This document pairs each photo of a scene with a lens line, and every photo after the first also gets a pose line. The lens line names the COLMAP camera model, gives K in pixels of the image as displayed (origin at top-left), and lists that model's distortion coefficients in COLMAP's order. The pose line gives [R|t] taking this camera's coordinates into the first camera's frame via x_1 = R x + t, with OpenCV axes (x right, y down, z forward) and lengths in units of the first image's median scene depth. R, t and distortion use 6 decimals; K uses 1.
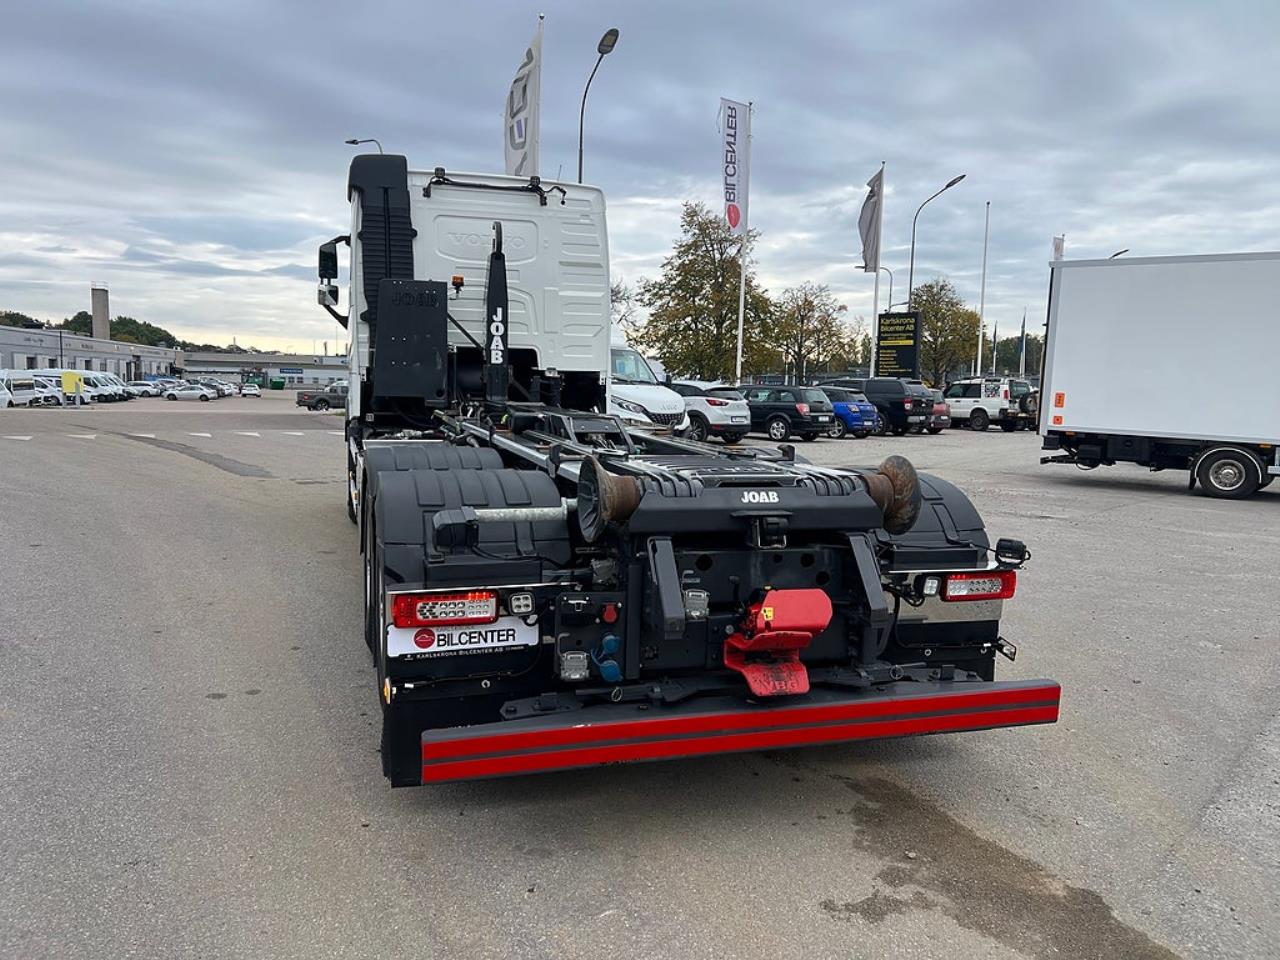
lens RADIAL K [[959.7, 0, 631.7], [0, 959.7, 479.8], [0, 0, 1]] dist [0.054550, -0.064507]
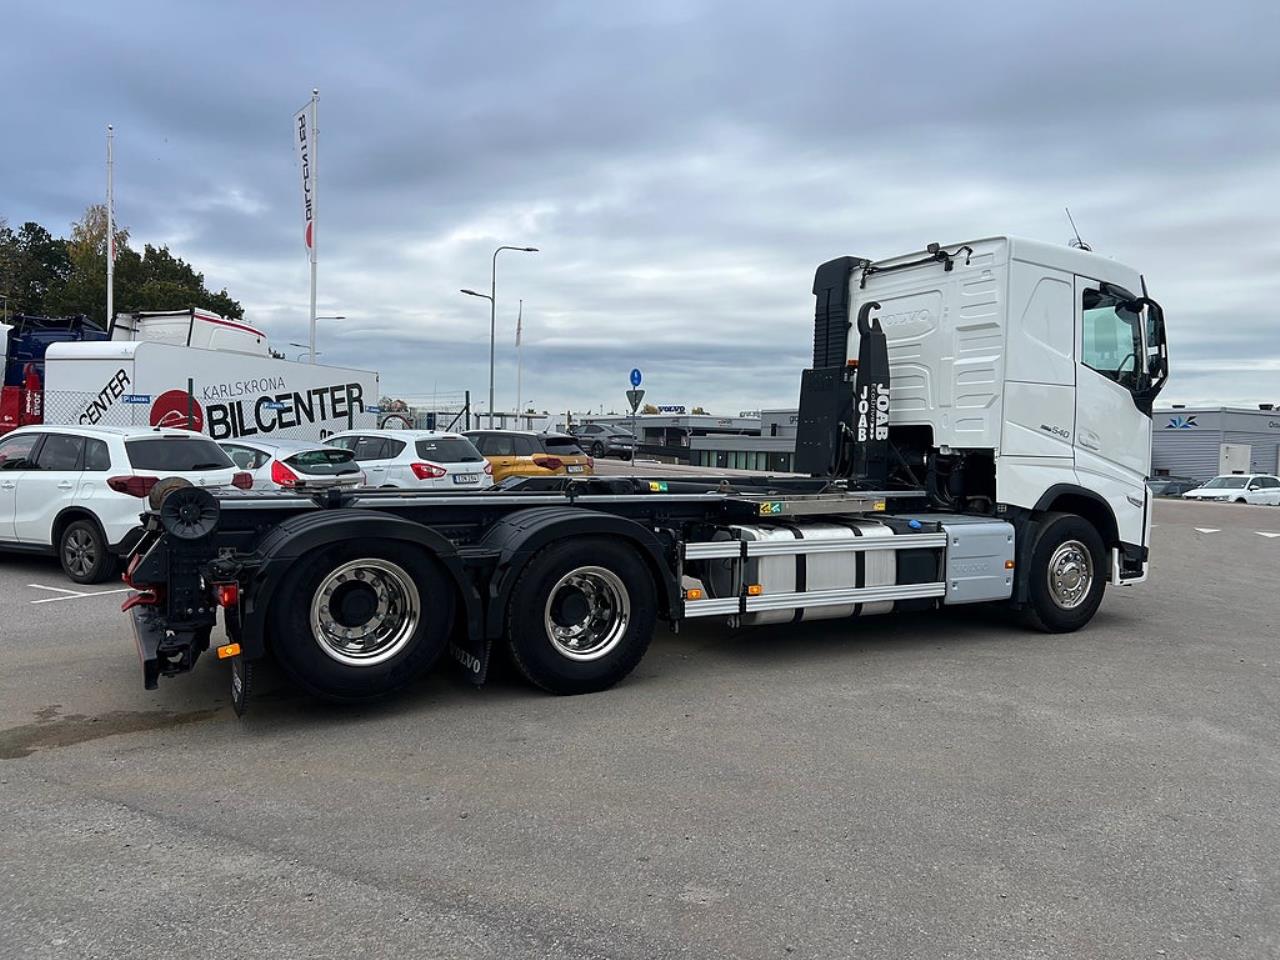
lens RADIAL K [[959.7, 0, 637.8], [0, 959.7, 487.5], [0, 0, 1]] dist [0.054550, -0.064507]
pose [[0.212729, 0.025249, -0.976785, 0.792452], [-0.121067, 0.992644, -0.000707, -0.044306], [0.969582, 0.118406, 0.214221, 0.565558]]
